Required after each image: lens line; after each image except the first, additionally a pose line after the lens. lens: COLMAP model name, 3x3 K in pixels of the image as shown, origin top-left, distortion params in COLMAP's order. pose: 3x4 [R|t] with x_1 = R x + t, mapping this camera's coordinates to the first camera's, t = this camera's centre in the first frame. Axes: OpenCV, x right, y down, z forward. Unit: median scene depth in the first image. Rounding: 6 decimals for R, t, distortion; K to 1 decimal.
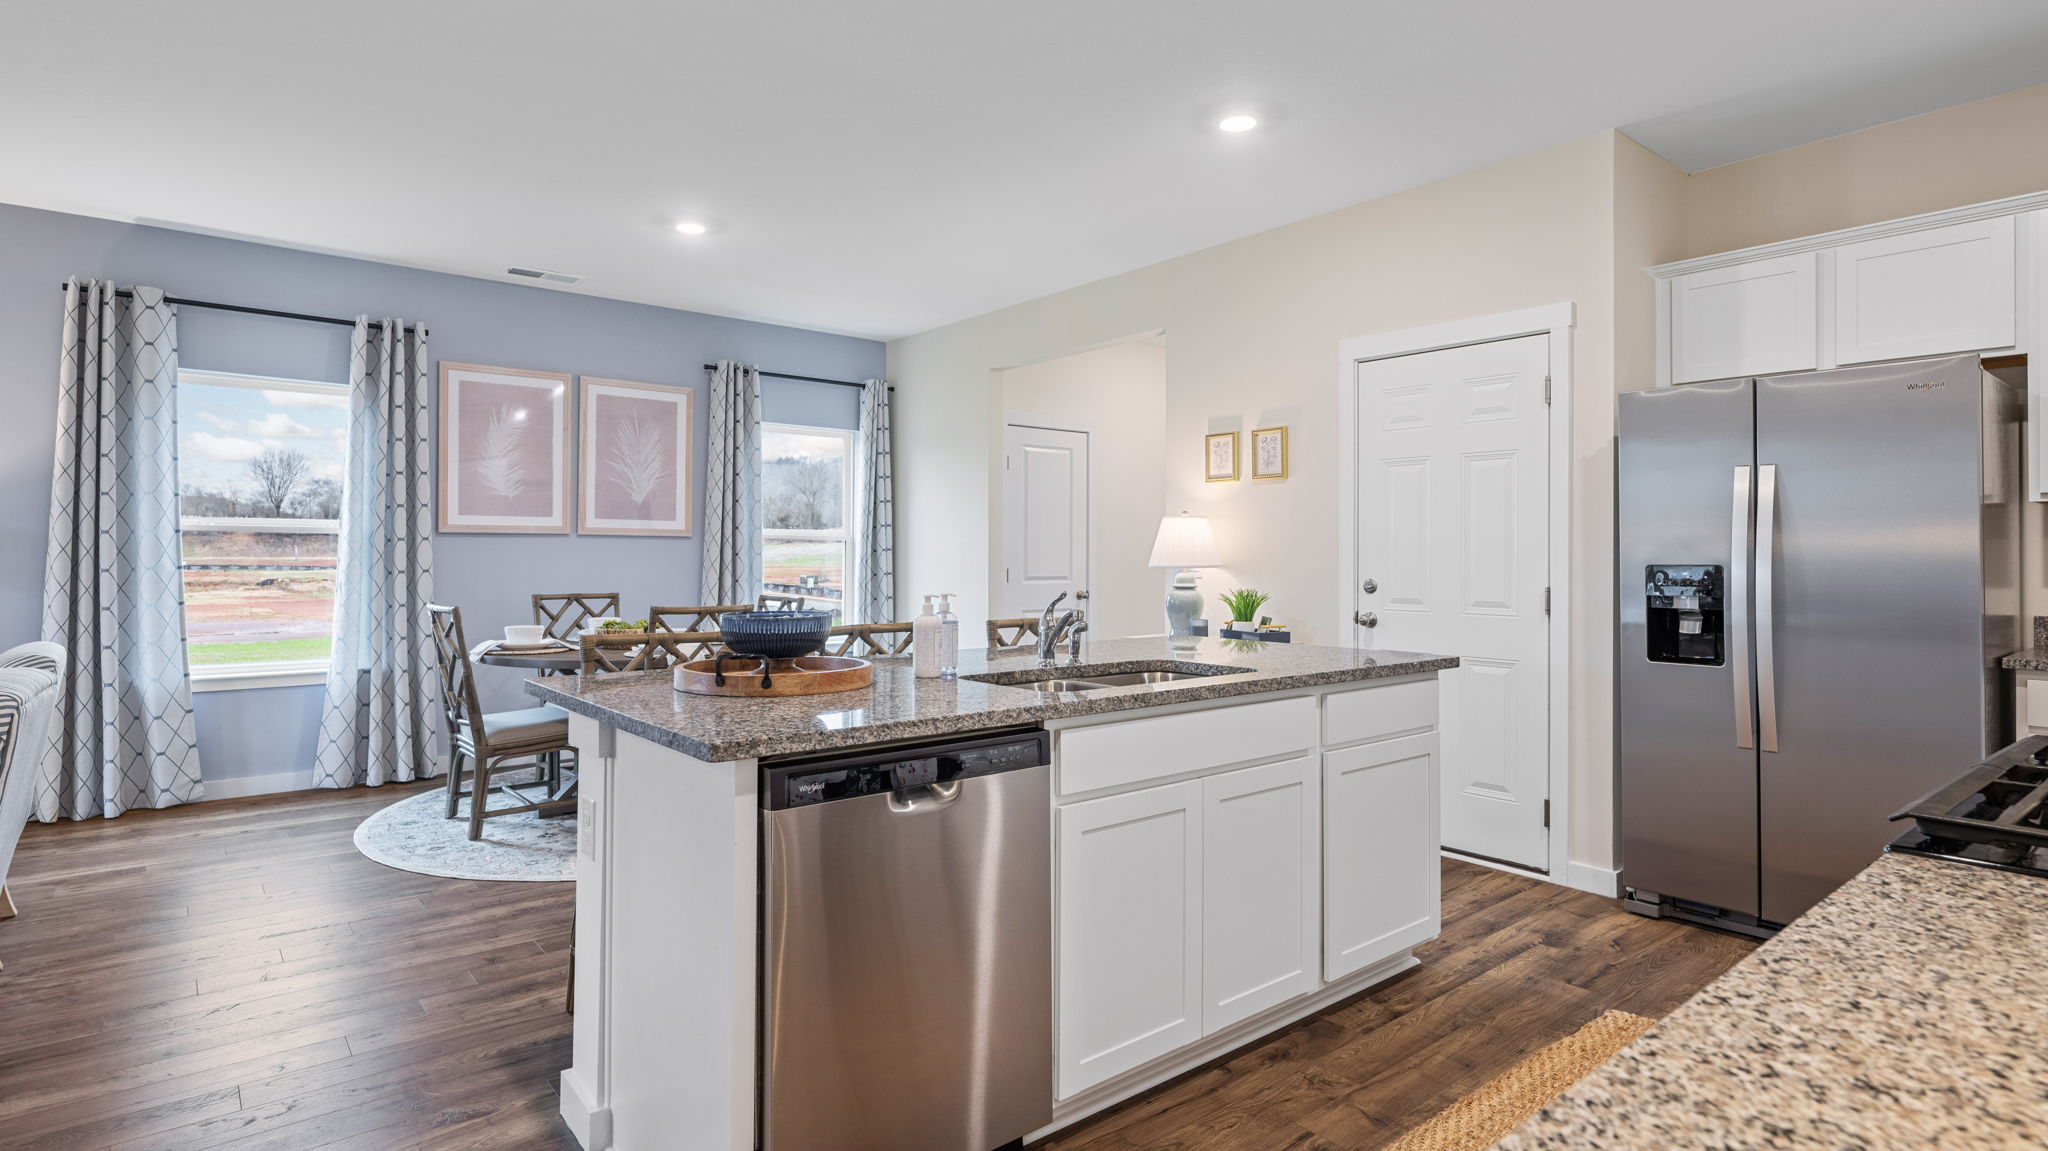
lens RADIAL K [[1043.5, 0, 1015.9], [0, 1043.5, 560.1], [0, 0, 1]] dist [0.000089, -0.000567]
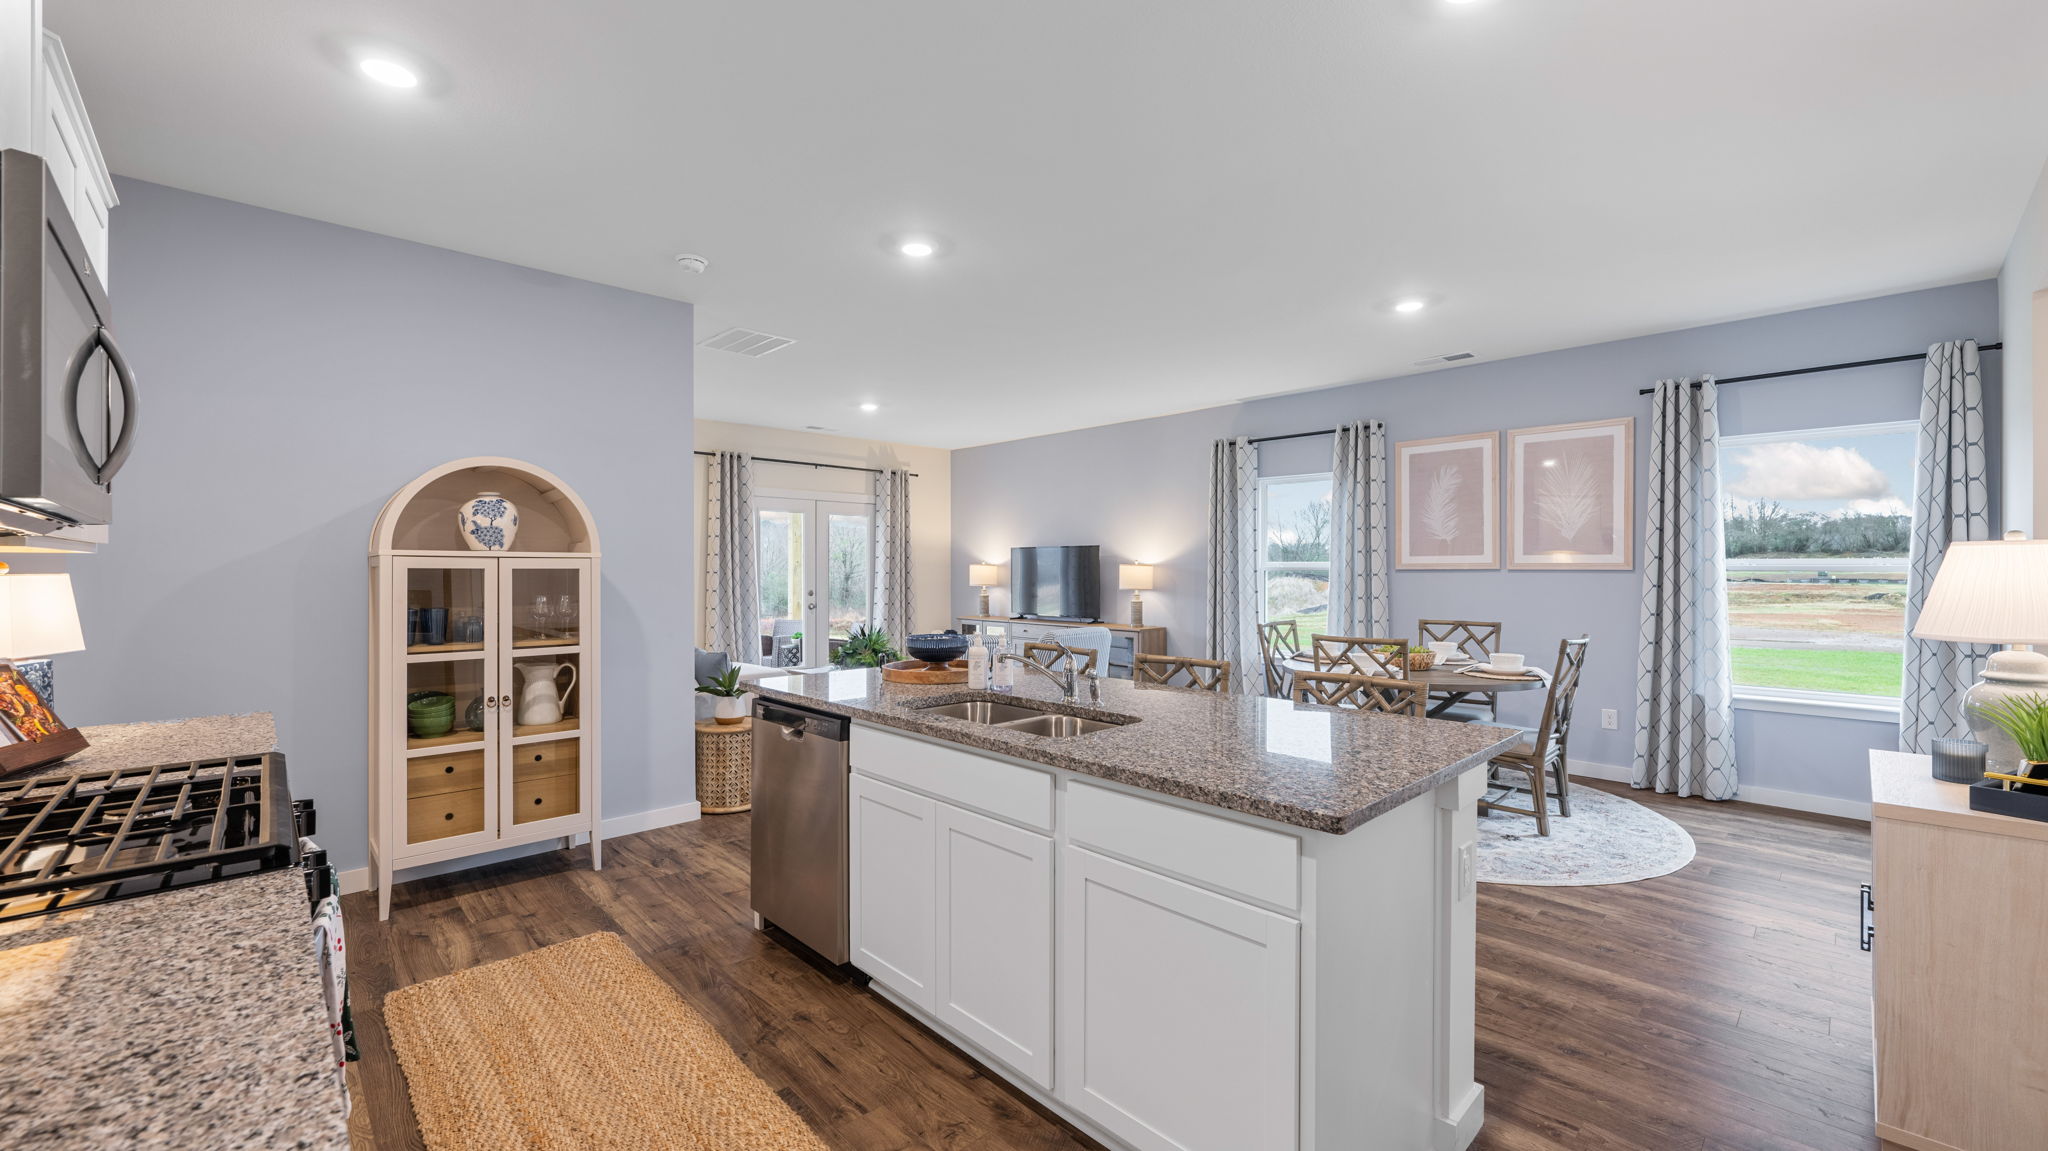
lens RADIAL K [[820.7, 0, 1016.0], [0, 820.7, 574.9], [0, 0, 1]] dist [0.002501, 0.000213]
pose [[0.067508, 0.004861, -0.997707, 0.491628], [-0.001061, 0.999988, 0.004800, -0.024809], [0.997718, 0.000735, 0.067512, 0.447417]]
